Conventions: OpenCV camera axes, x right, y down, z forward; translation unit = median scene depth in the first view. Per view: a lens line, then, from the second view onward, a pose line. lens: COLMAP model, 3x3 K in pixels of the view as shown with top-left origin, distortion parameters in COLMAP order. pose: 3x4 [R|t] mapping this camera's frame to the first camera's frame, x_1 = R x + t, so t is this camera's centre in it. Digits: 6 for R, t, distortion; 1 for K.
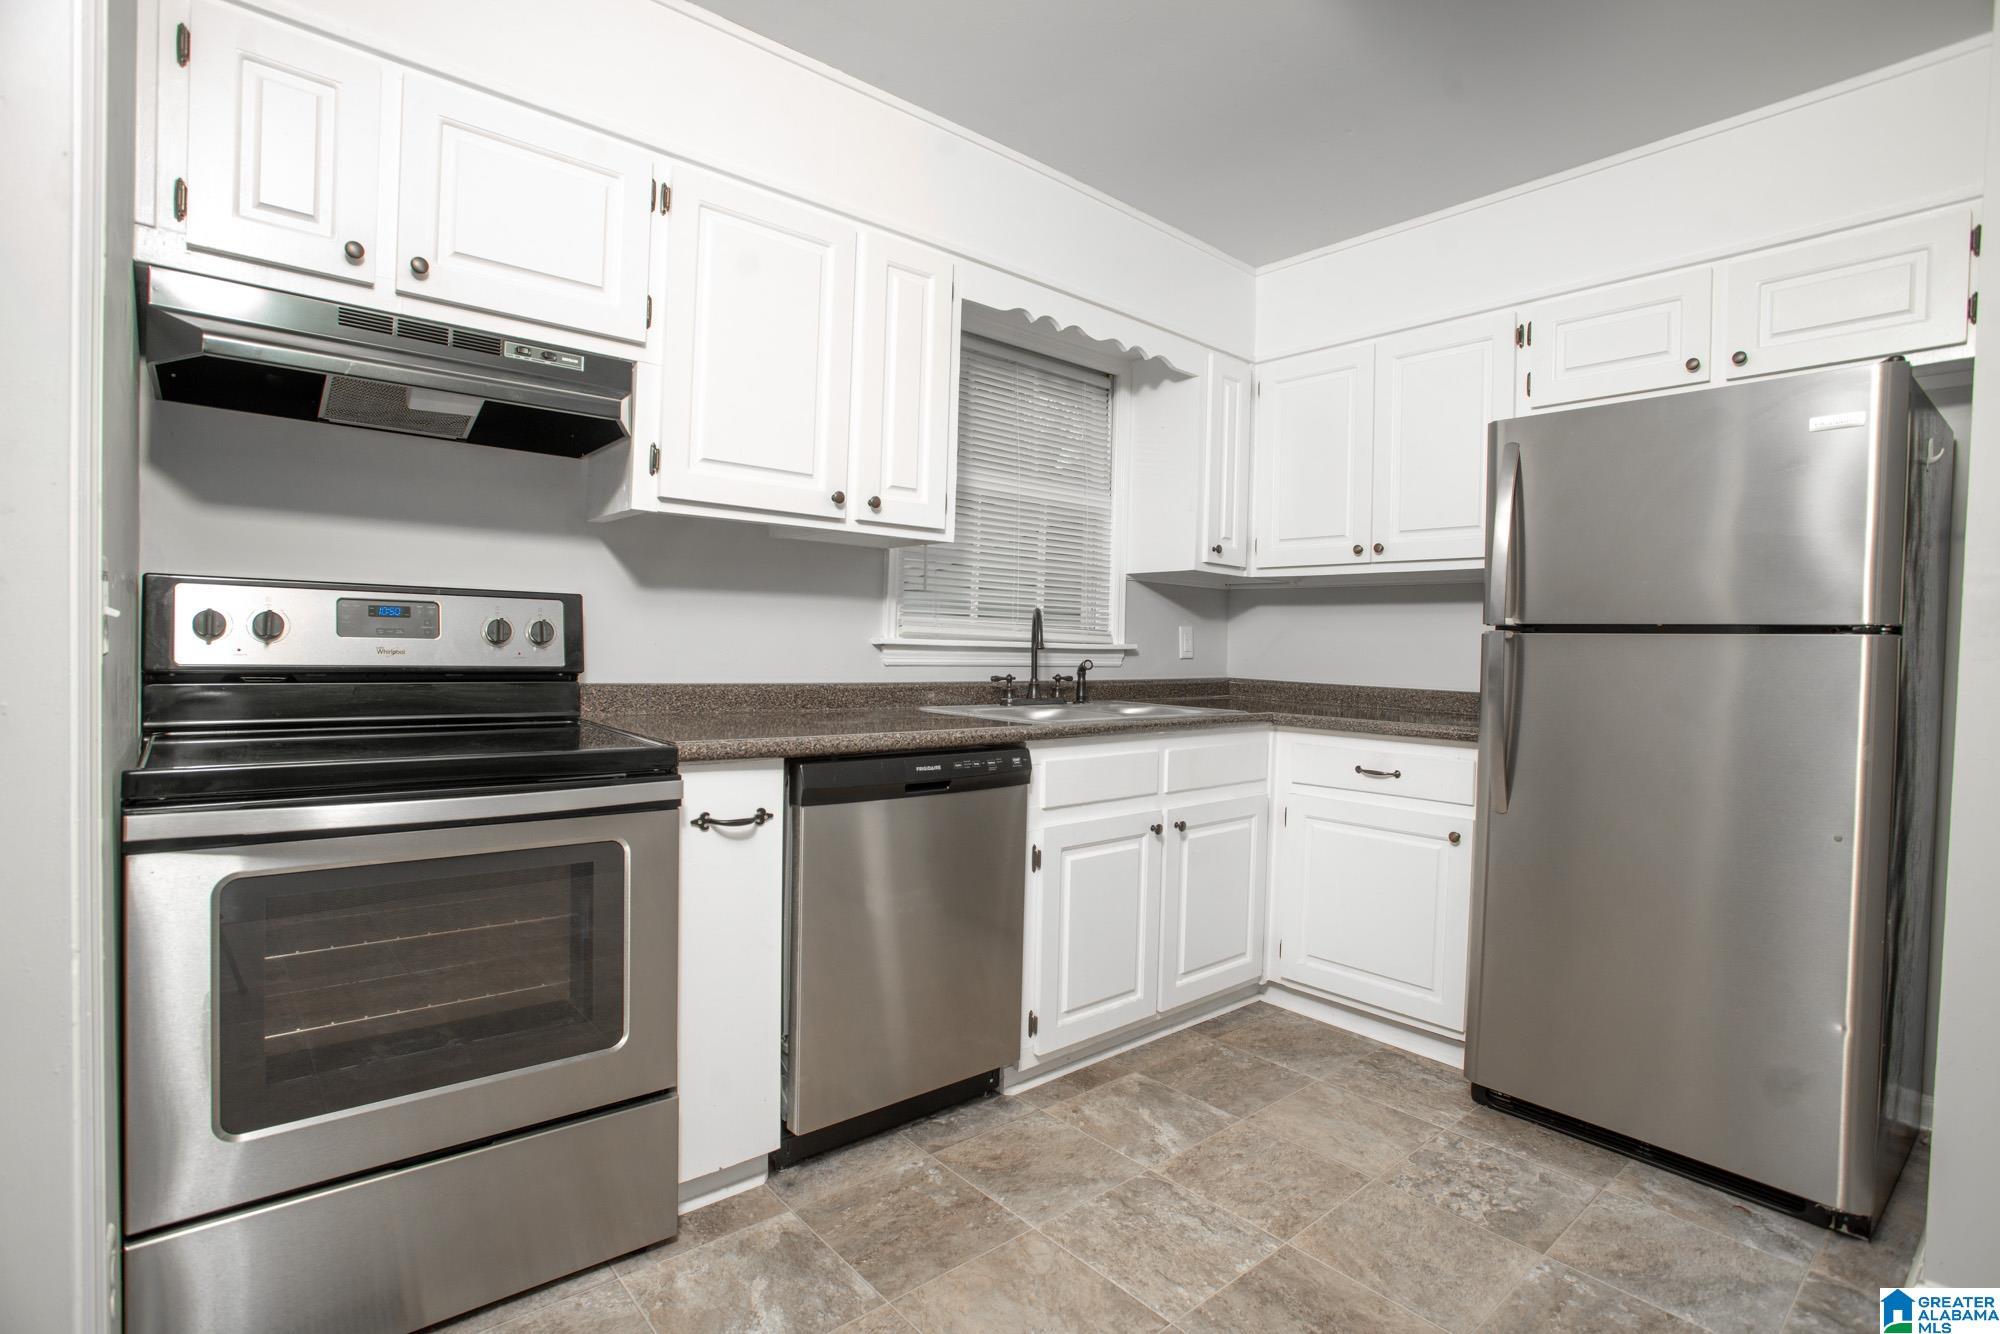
lens RADIAL K [[967.9, 0, 1000.0], [0, 967.9, 667.0], [0, 0, 1]] dist [-0.075612, 0.032190]
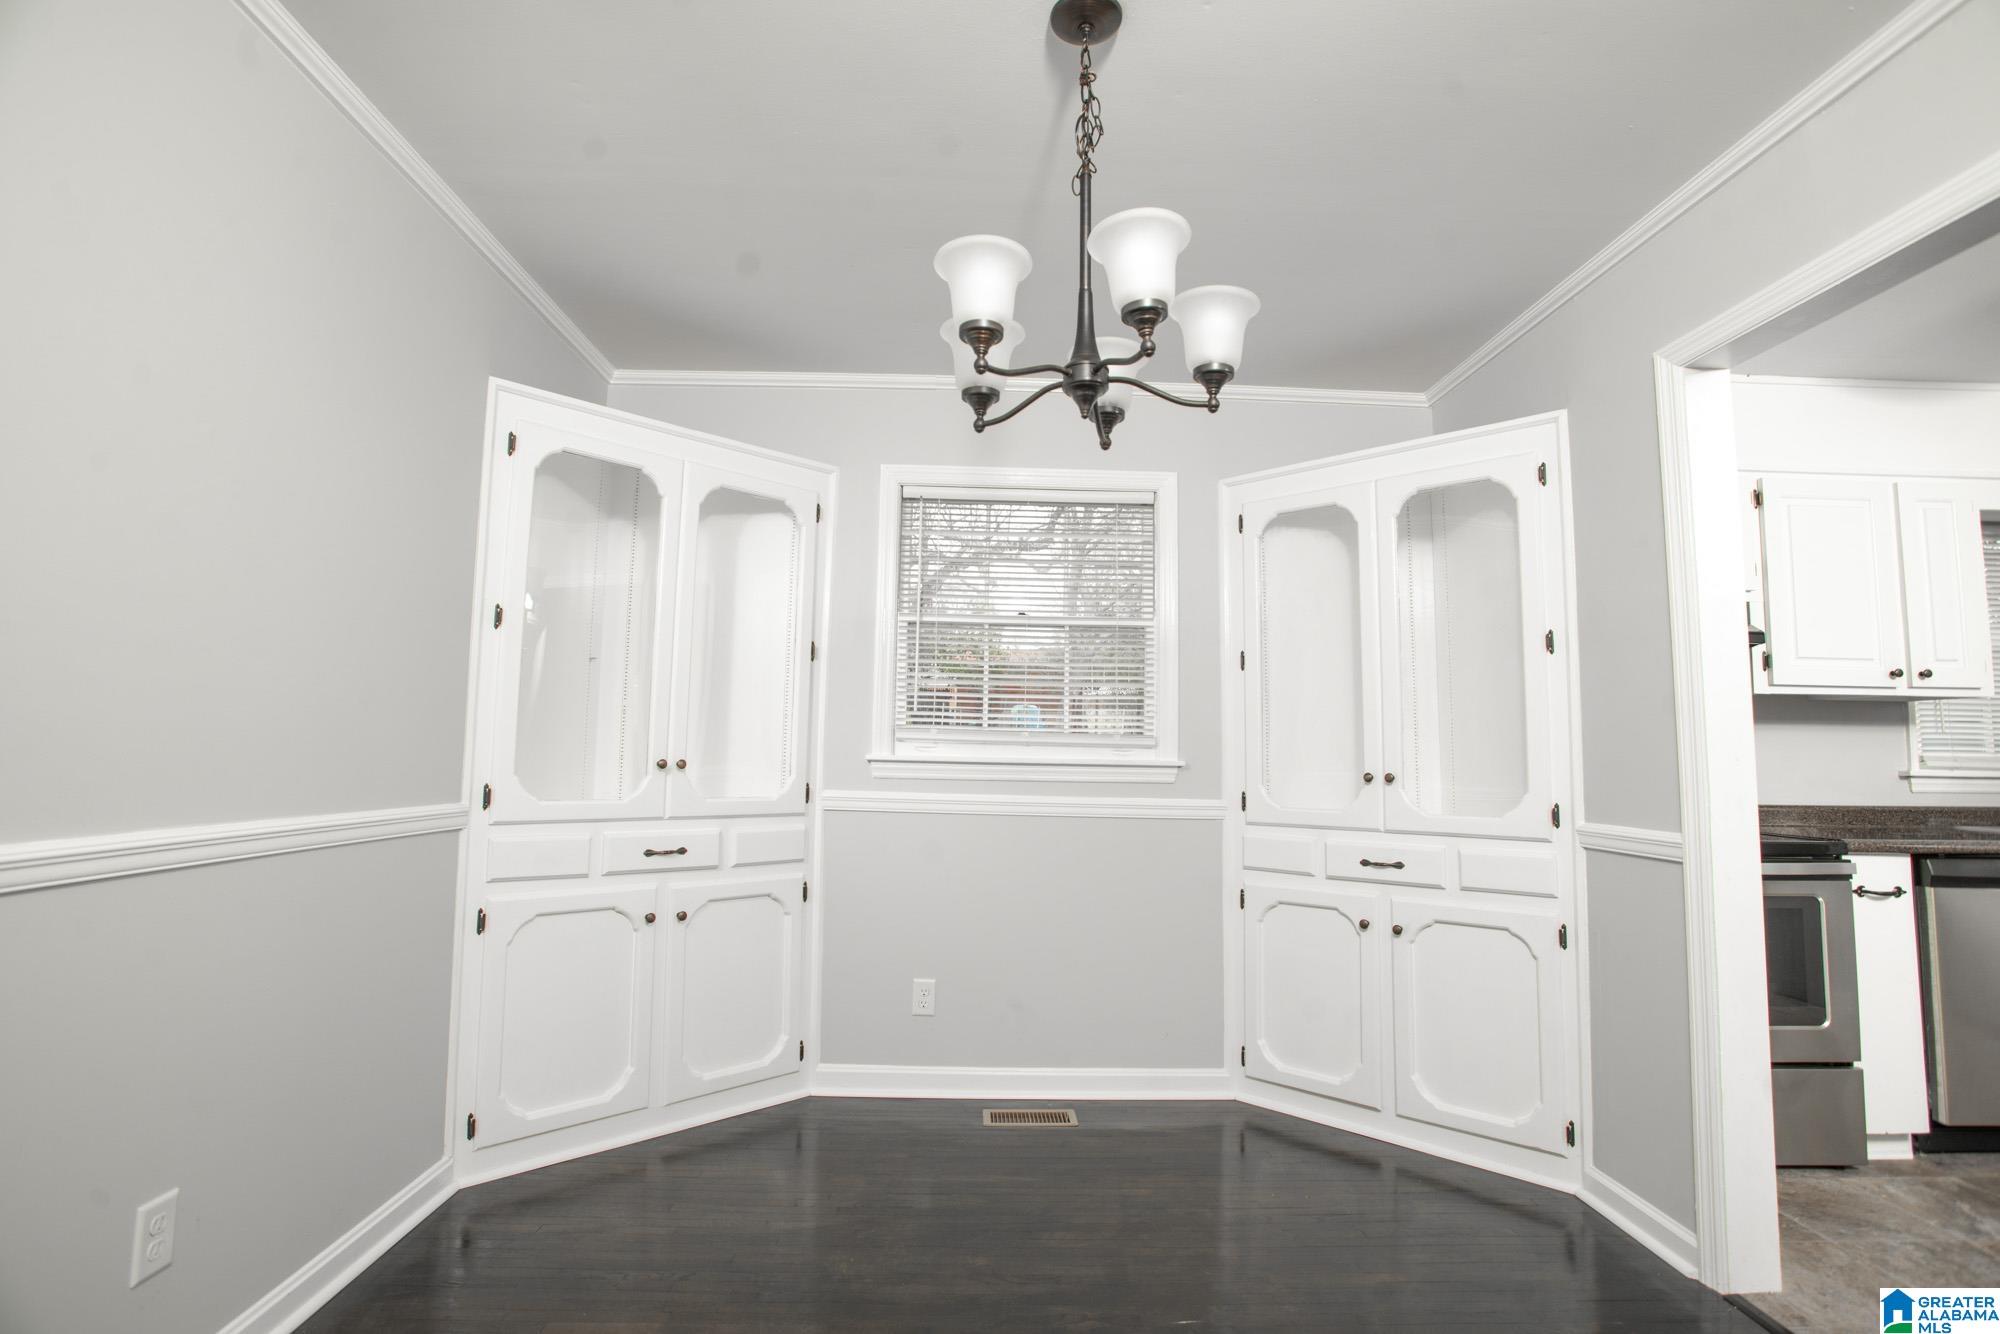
lens RADIAL K [[967.9, 0, 1000.0], [0, 967.9, 667.0], [0, 0, 1]] dist [-0.075612, 0.032190]
pose [[0.779751, -0.068148, -0.622370, -0.392692], [-0.011892, 0.992267, -0.123549, -0.000056], [0.625977, 0.103738, 0.772911, -0.992684]]
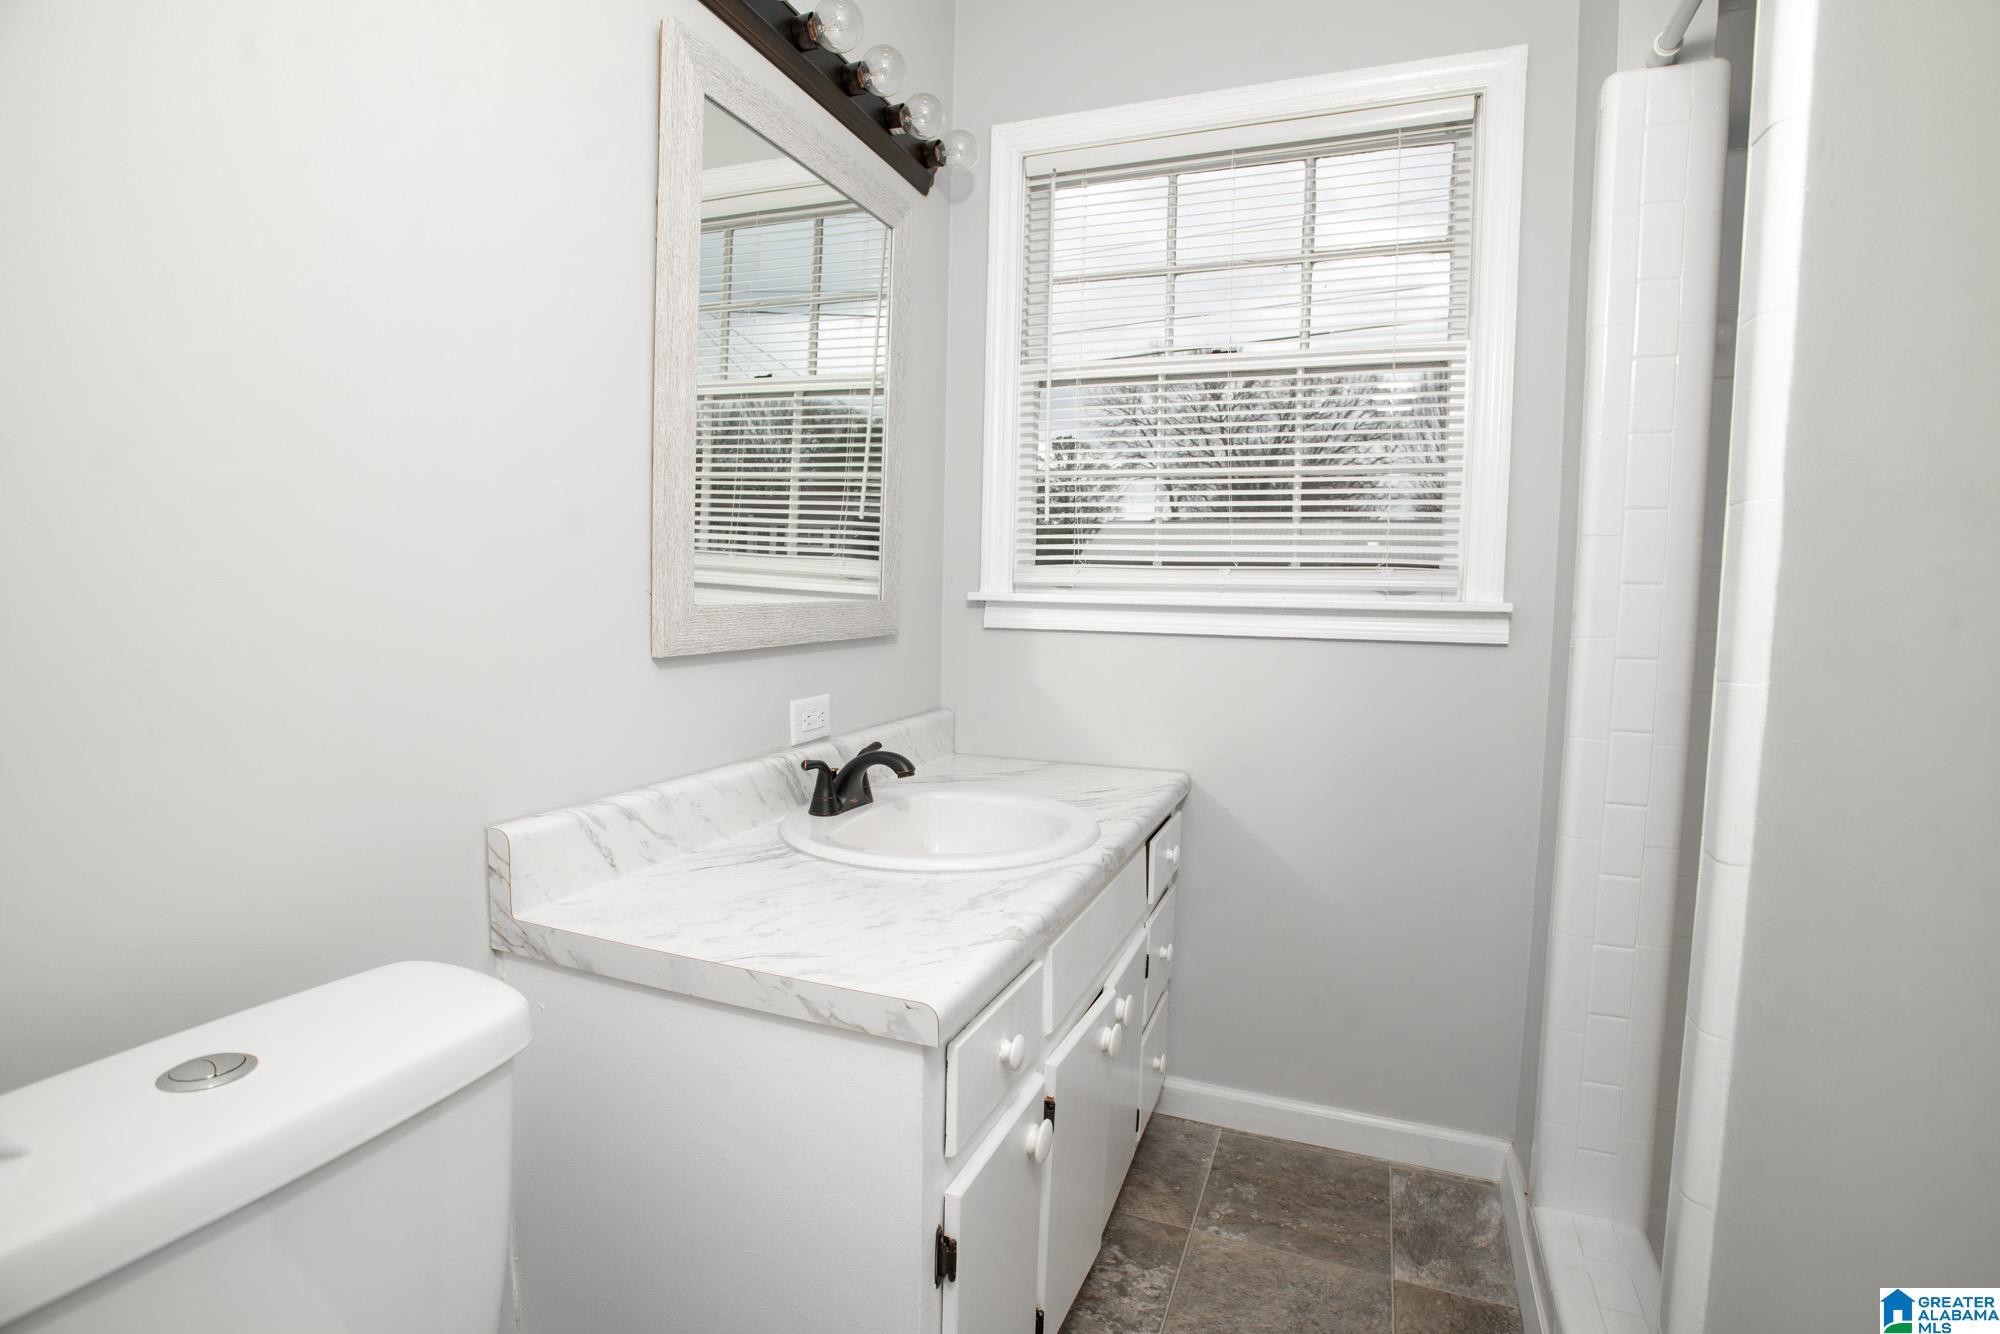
lens RADIAL K [[967.9, 0, 1000.0], [0, 967.9, 667.0], [0, 0, 1]] dist [-0.075612, 0.032190]
pose [[-0.470855, -0.098364, 0.876710, -0.685244], [-0.011655, 0.994372, 0.105305, -0.051156], [-0.882134, 0.039366, -0.469351, 1.564371]]
